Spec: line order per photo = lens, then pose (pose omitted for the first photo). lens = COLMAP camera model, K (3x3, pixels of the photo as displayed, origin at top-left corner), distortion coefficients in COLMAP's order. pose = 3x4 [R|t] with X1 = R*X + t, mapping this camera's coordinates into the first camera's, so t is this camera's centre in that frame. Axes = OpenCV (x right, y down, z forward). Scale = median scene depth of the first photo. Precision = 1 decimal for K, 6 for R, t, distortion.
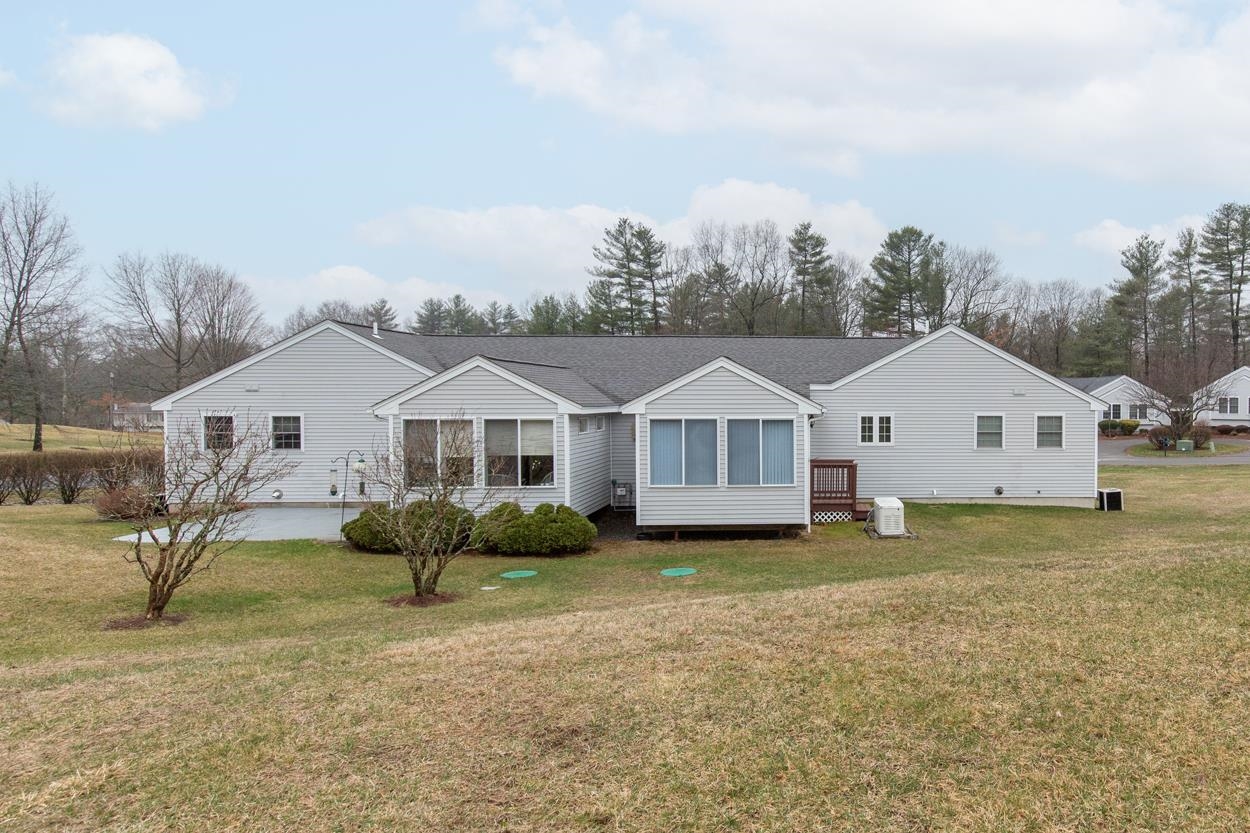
lens RADIAL K [[767.4, 0, 840.6], [0, 767.4, 419.3], [0, 0, 1]] dist [0.004181, -0.000184]
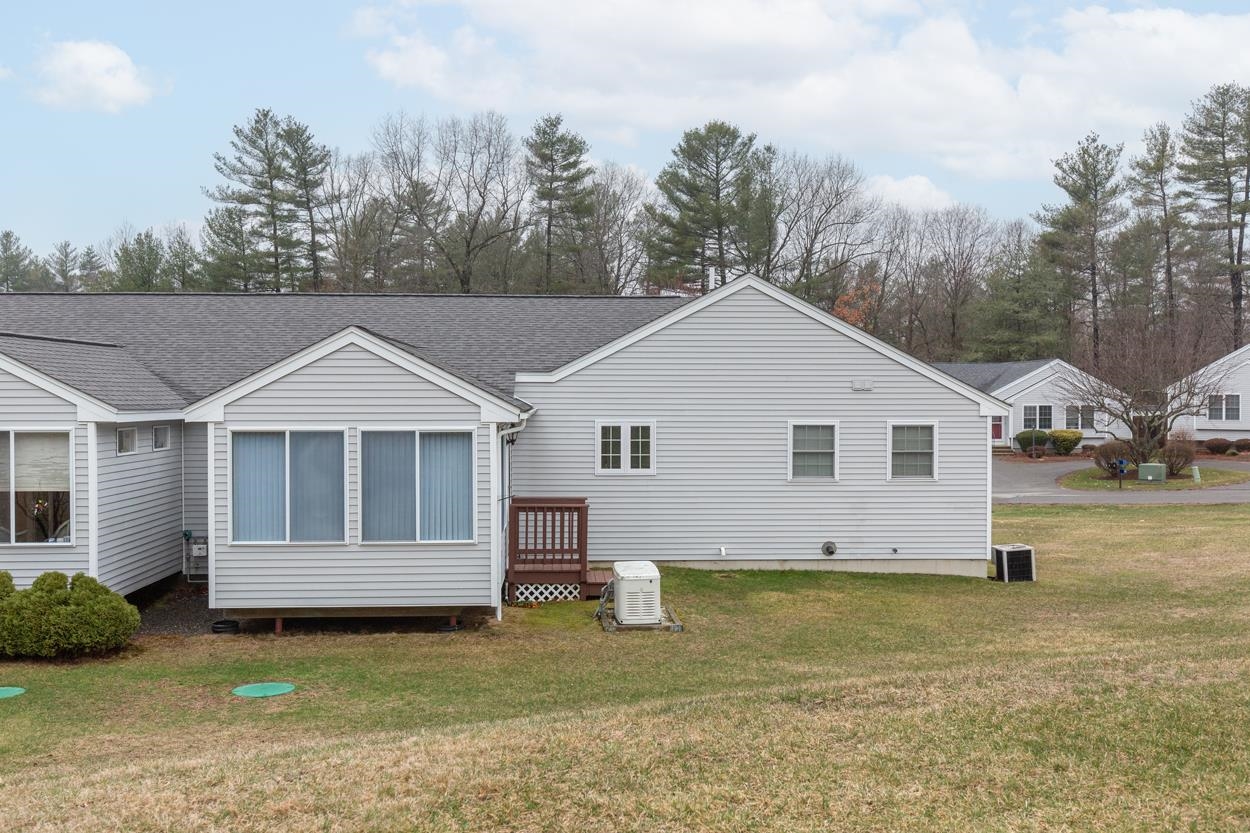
lens RADIAL K [[1209.1, 0, 625.0], [0, 1209.1, 416.5], [0, 0, 1]] dist [-0.001100, 0.006795]
pose [[1.000000, 0.000028, -0.000097, 0.045205], [-0.000029, 0.999950, -0.010034, -0.001552], [0.000097, 0.010034, 0.999950, 0.044778]]
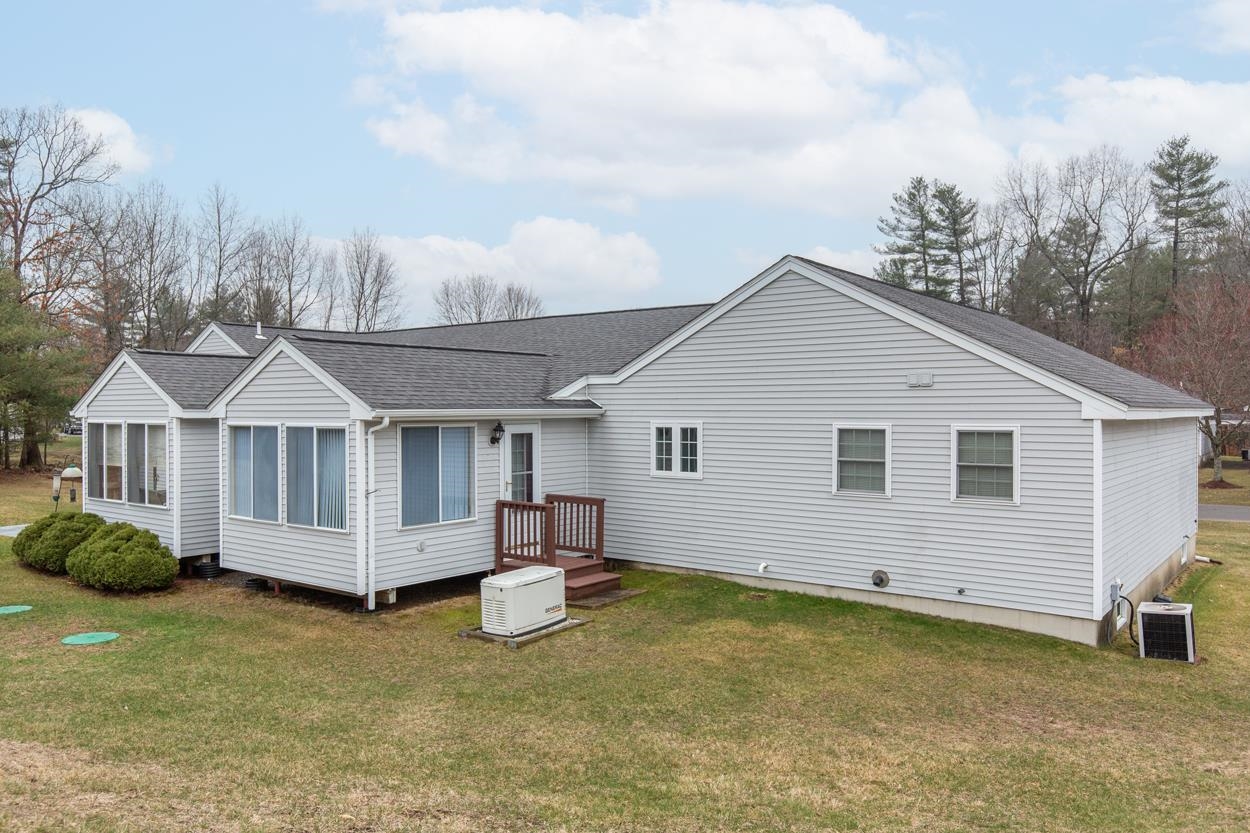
lens RADIAL K [[918.8, 0, 625.0], [0, 918.8, 416.5], [0, 0, 1]] dist [0.001672, 0.000440]
pose [[0.762088, 0.003989, -0.647461, 0.466704], [-0.015249, 0.999814, -0.011789, -0.003026], [0.647293, 0.018857, 0.762008, 0.434311]]
